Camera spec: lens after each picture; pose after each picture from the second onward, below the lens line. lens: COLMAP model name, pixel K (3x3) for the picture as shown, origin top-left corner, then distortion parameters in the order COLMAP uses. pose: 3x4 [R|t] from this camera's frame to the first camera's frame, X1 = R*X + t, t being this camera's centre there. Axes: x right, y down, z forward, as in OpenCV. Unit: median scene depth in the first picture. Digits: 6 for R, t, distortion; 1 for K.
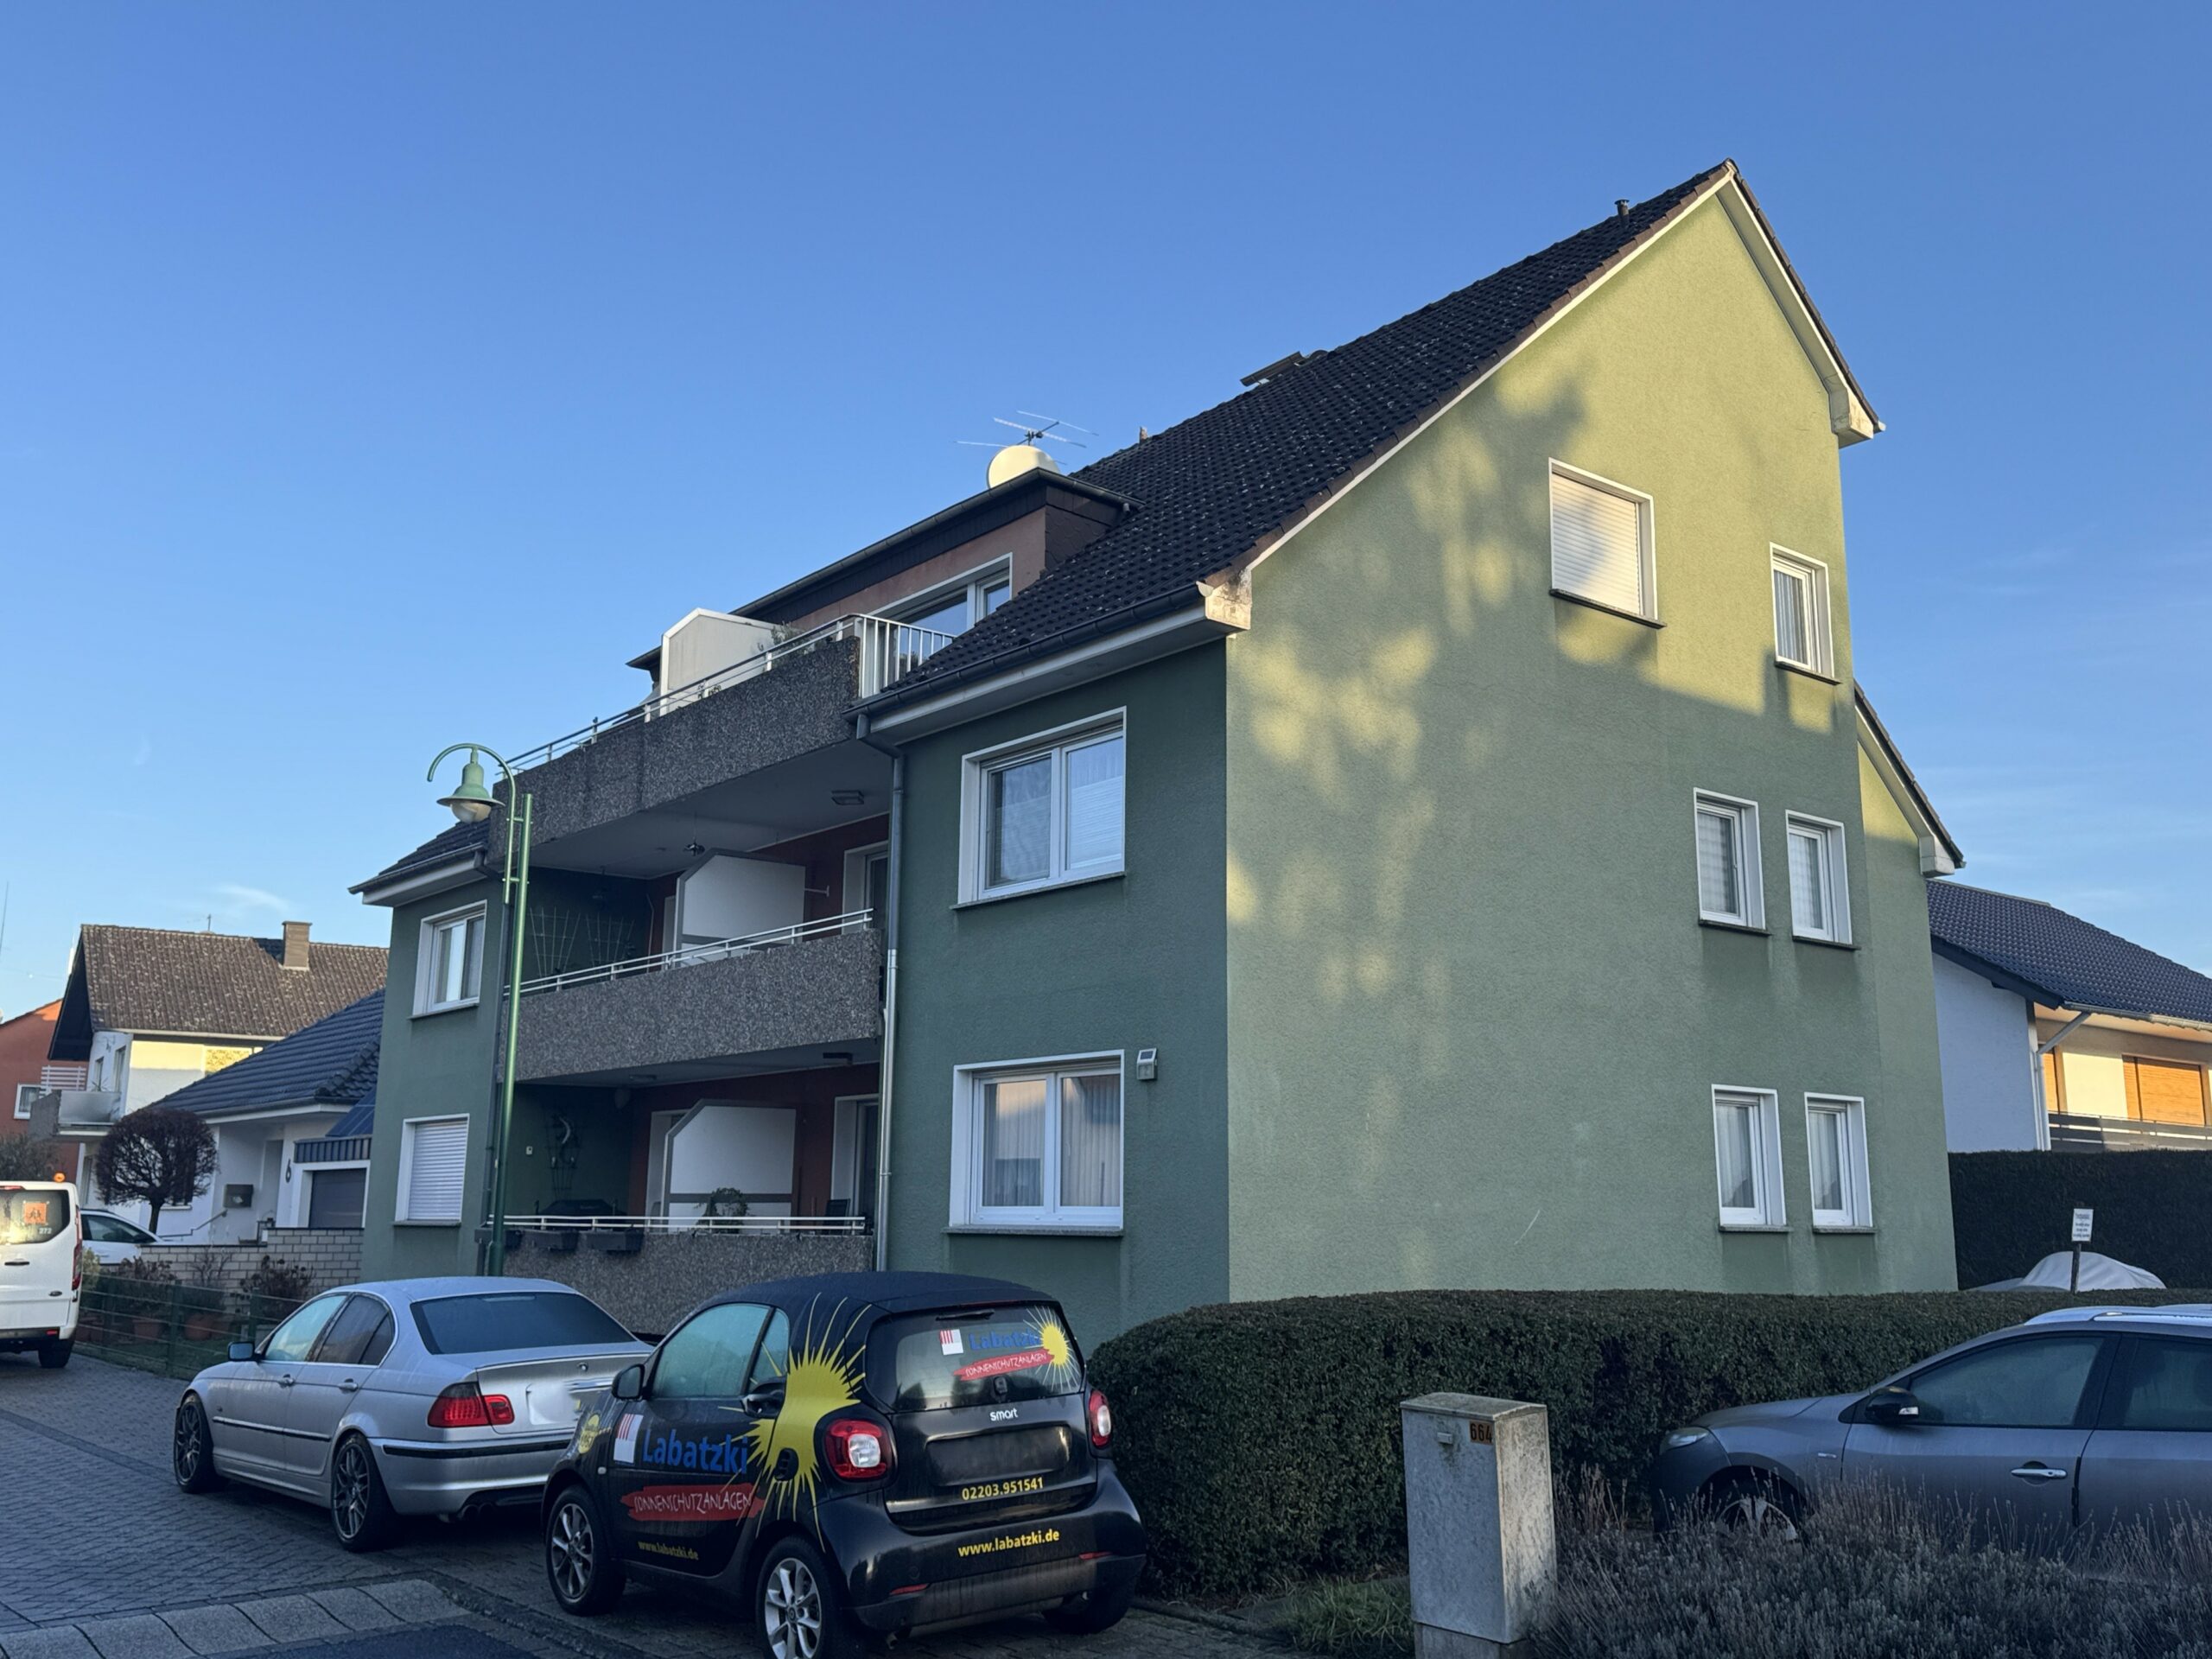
lens RADIAL K [[2026.7, 0, 1106.0], [0, 2026.7, 829.5], [0, 0, 1]] dist [-0.005760, -0.002183]
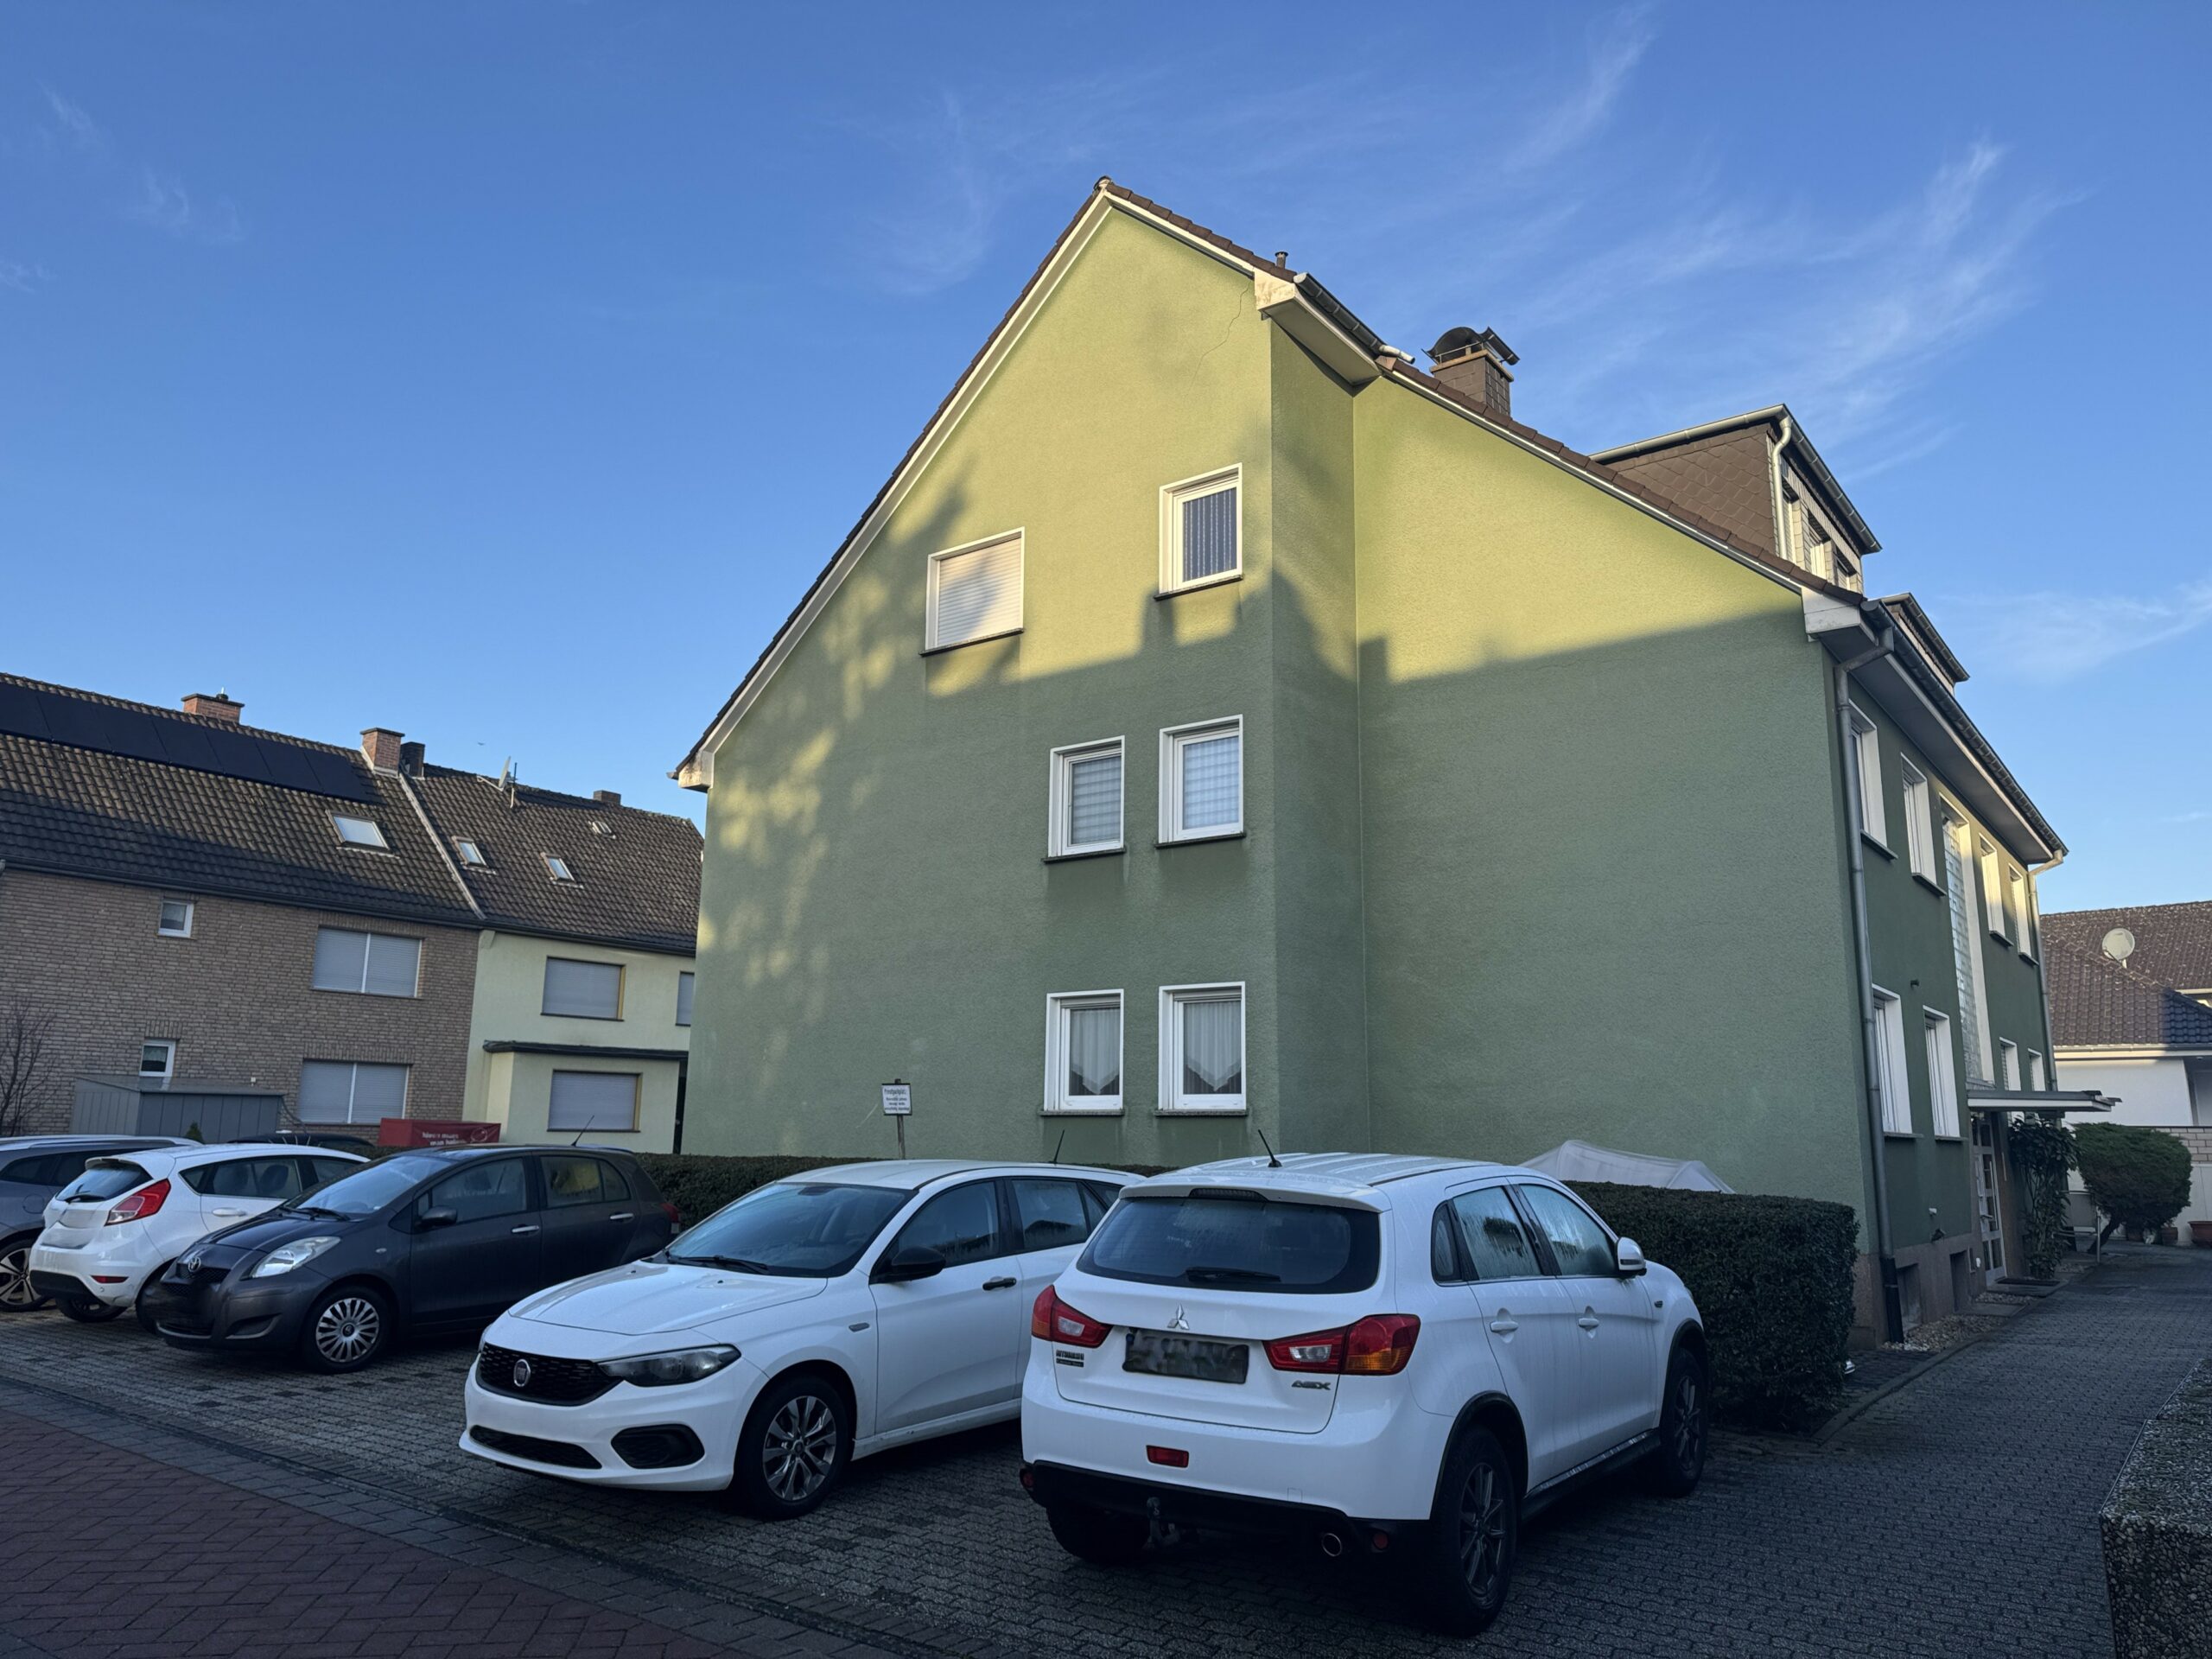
lens RADIAL K [[1548.6, 0, 1106.0], [0, 1548.6, 829.5], [0, 0, 1]] dist [0.001523, -0.000007]
pose [[0.259613, -0.207672, -0.943119, 1.271177], [0.182686, 0.969532, -0.163200, 0.199613], [0.948276, -0.129926, 0.289642, 0.832688]]
